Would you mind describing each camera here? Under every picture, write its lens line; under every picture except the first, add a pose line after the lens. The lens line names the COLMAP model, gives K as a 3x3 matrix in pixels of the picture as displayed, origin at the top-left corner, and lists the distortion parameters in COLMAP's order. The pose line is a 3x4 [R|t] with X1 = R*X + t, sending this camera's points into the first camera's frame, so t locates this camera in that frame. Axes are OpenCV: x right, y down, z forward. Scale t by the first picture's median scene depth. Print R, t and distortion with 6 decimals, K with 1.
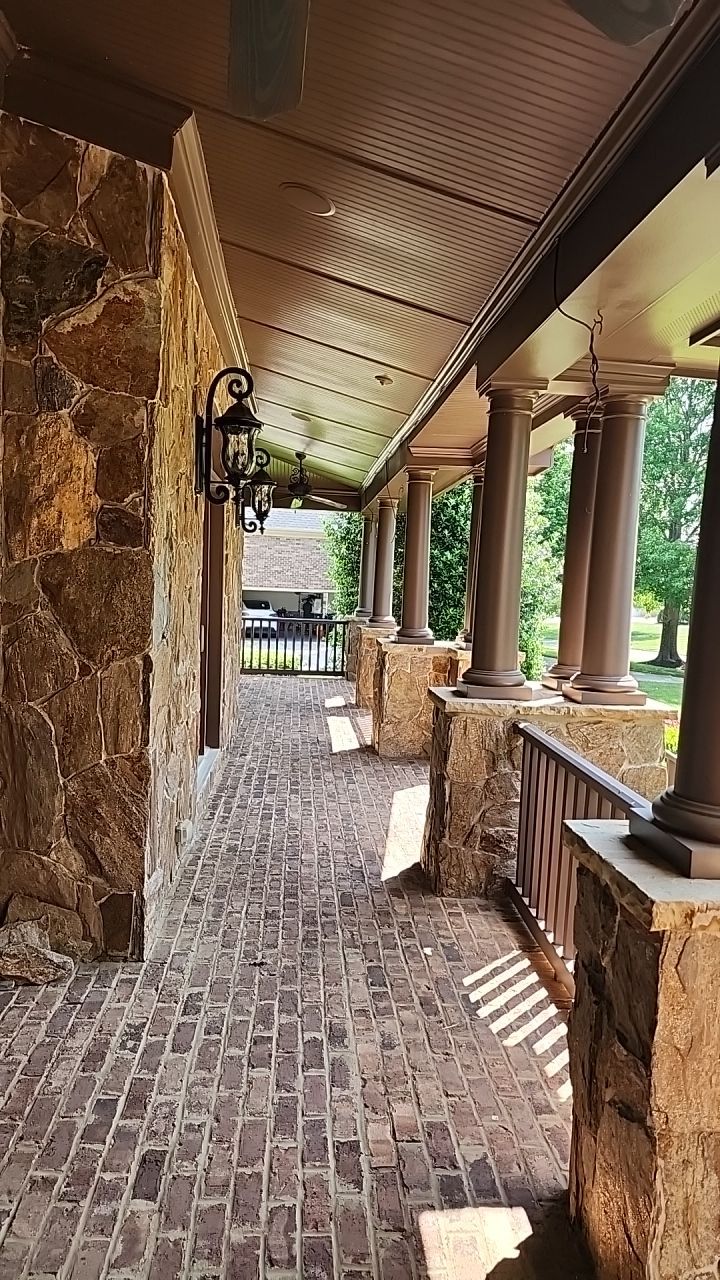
lens RADIAL K [[790.1, 0, 360.0], [0, 790.1, 640.0], [0, 0, 1]] dist [0.007593, 0.002460]
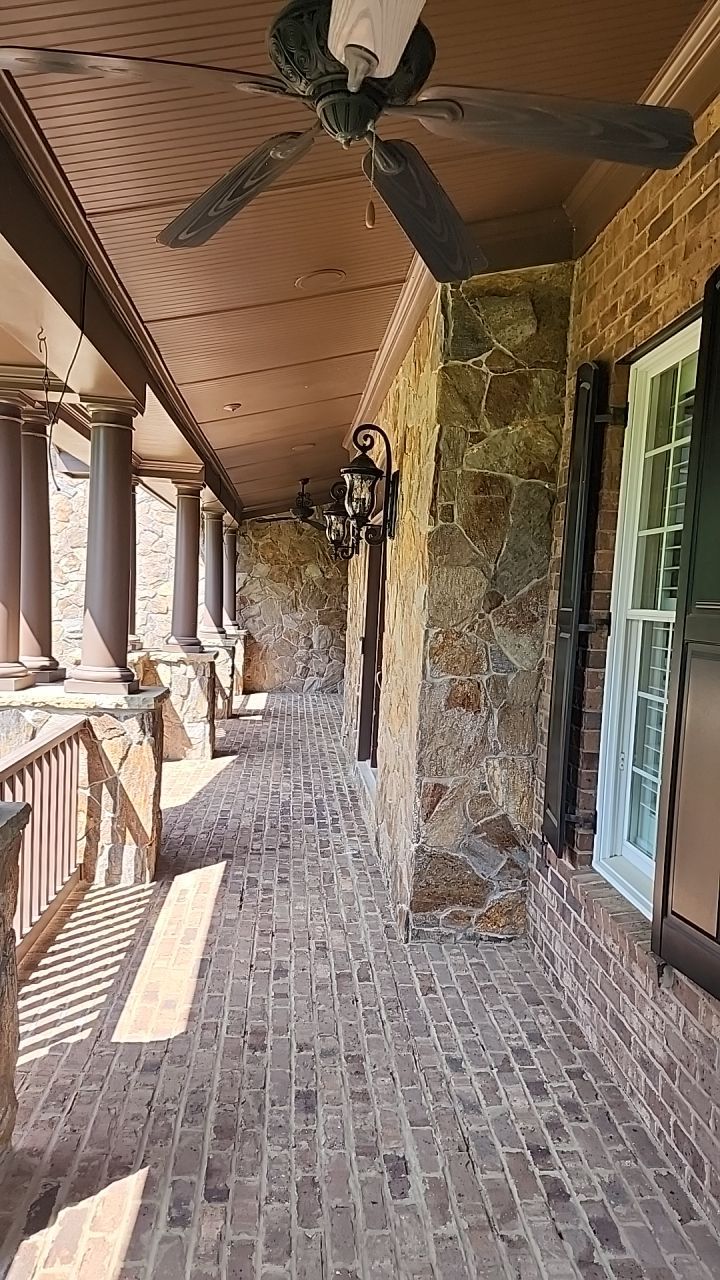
lens RADIAL K [[790.1, 0, 360.0], [0, 790.1, 640.0], [0, 0, 1]] dist [0.007593, 0.002460]
pose [[-0.994753, -0.101143, -0.015357, -0.143181], [-0.102293, 0.985465, 0.135629, -0.172171], [0.001416, 0.136488, -0.990641, 2.011743]]
